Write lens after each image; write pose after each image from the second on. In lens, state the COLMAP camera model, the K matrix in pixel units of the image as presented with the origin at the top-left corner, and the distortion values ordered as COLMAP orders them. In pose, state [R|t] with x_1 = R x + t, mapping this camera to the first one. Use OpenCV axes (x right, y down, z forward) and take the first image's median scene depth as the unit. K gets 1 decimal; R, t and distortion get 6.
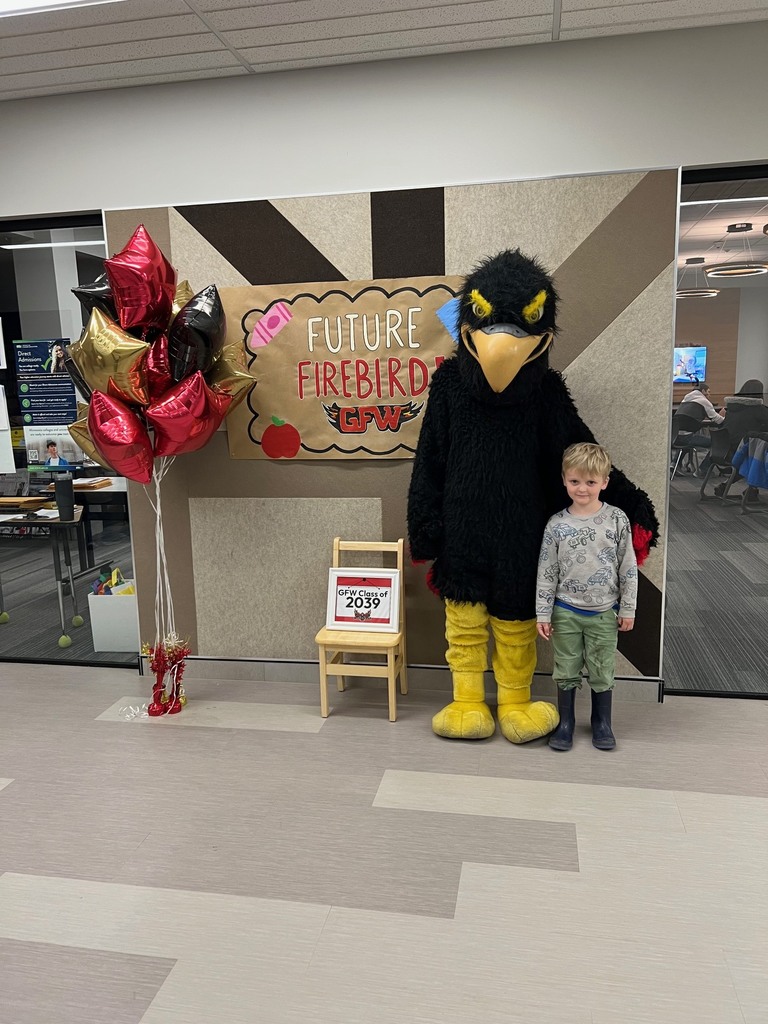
lens RADIAL K [[747.5, 0, 393.7], [0, 747.5, 514.9], [0, 0, 1]] dist [0.080154, -0.094835]
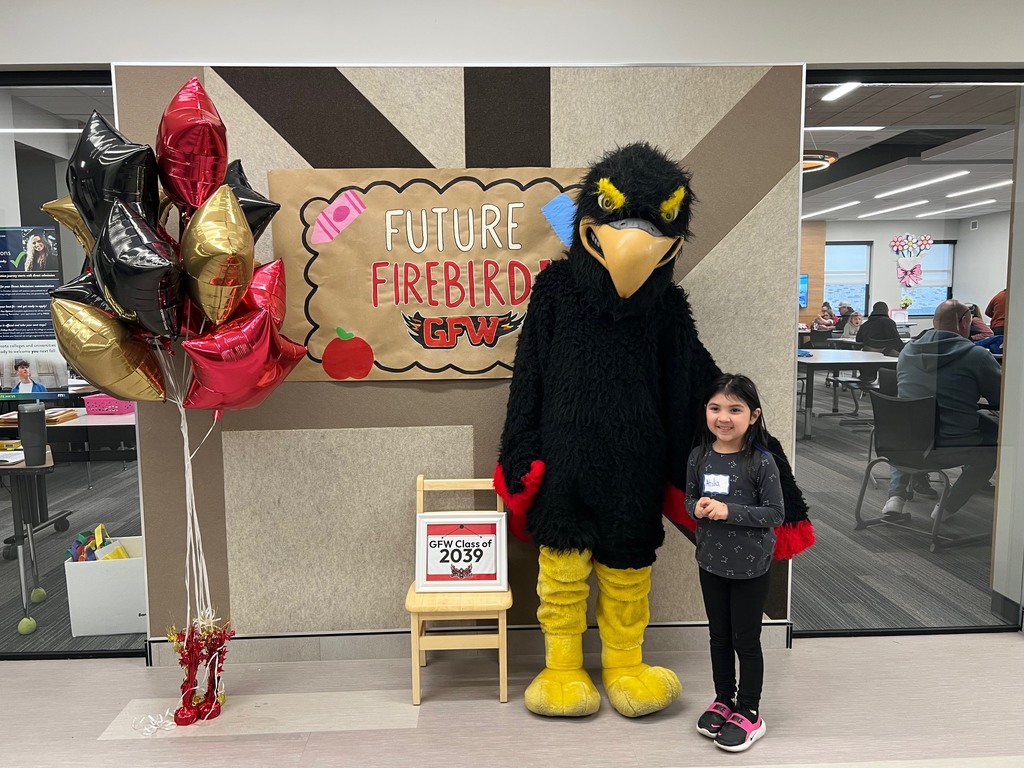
lens RADIAL K [[752.9, 0, 509.1], [0, 752.9, 393.2], [0, 0, 1]] dist [0.052296, -0.044714]
pose [[0.975356, -0.011089, 0.220359, -0.166024], [0.025290, 0.997773, -0.061728, -0.006563], [-0.219184, 0.065779, 0.973464, 0.174374]]
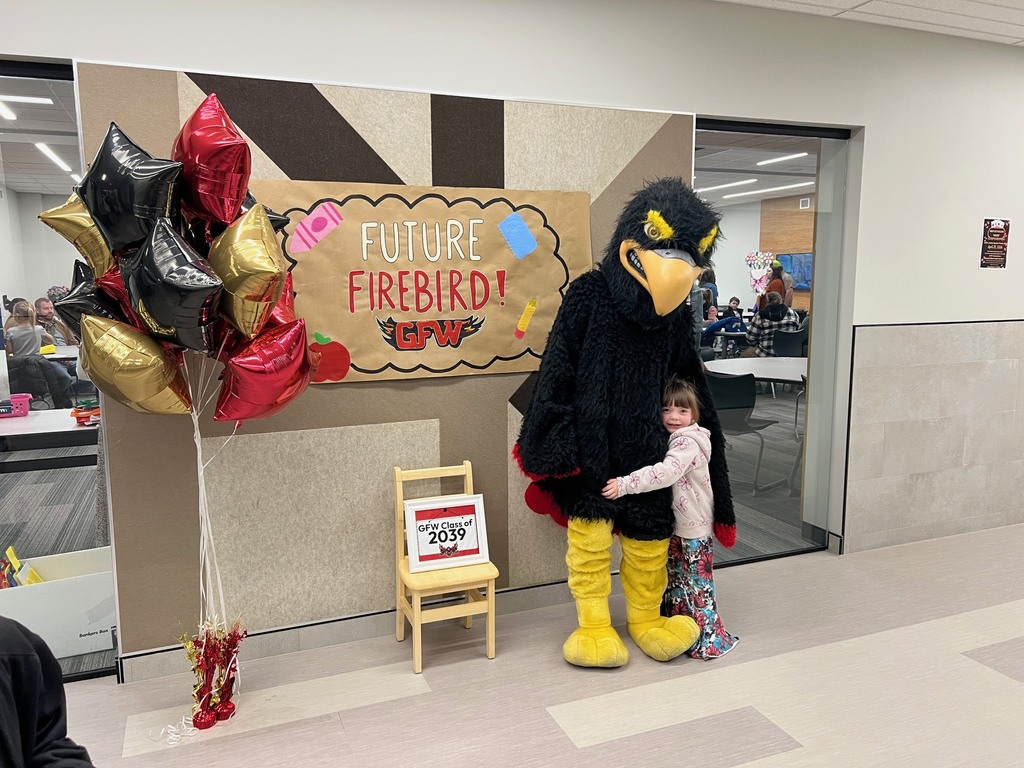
lens RADIAL K [[755.3, 0, 507.2], [0, 755.3, 387.3], [0, 0, 1]] dist [0.054256, -0.045961]
pose [[0.847773, -0.055266, 0.527472, -0.446315], [0.075945, 0.996957, -0.017606, -0.040288], [-0.524894, 0.054985, 0.849390, 0.165365]]
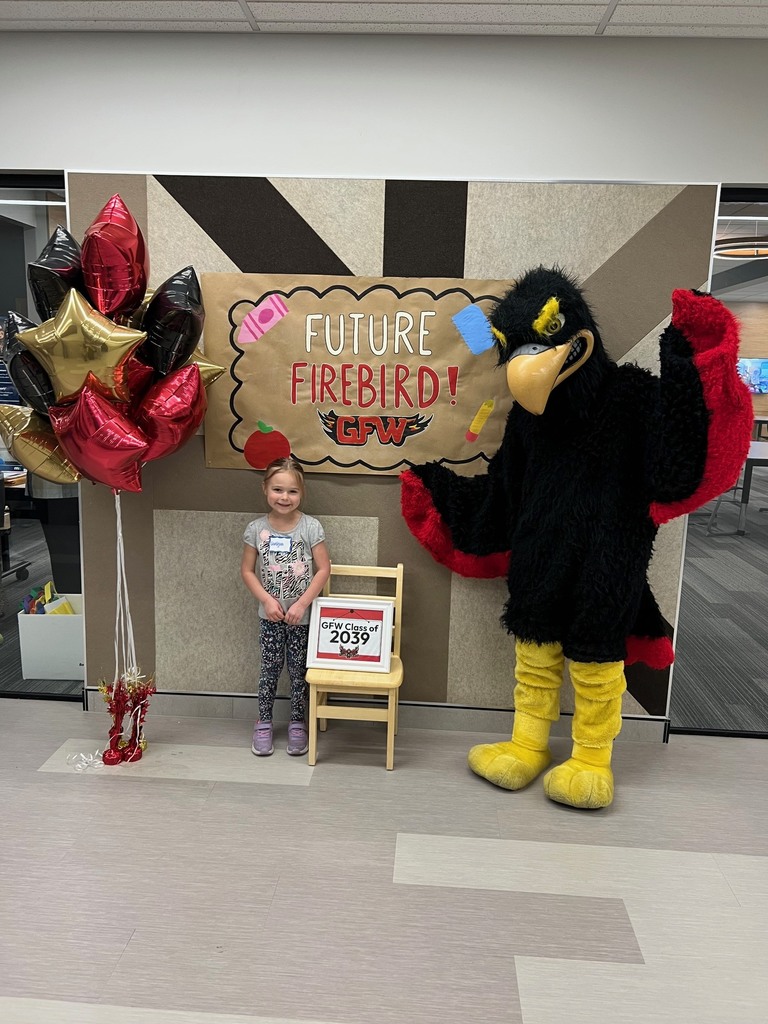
lens RADIAL K [[751.4, 0, 396.4], [0, 751.4, 505.7], [0, 0, 1]] dist [0.065463, -0.074721]
pose [[0.989890, 0.032885, 0.137972, -0.123795], [-0.033247, 0.999447, 0.000317, -0.039401], [-0.137886, -0.004901, 0.990436, 0.101060]]
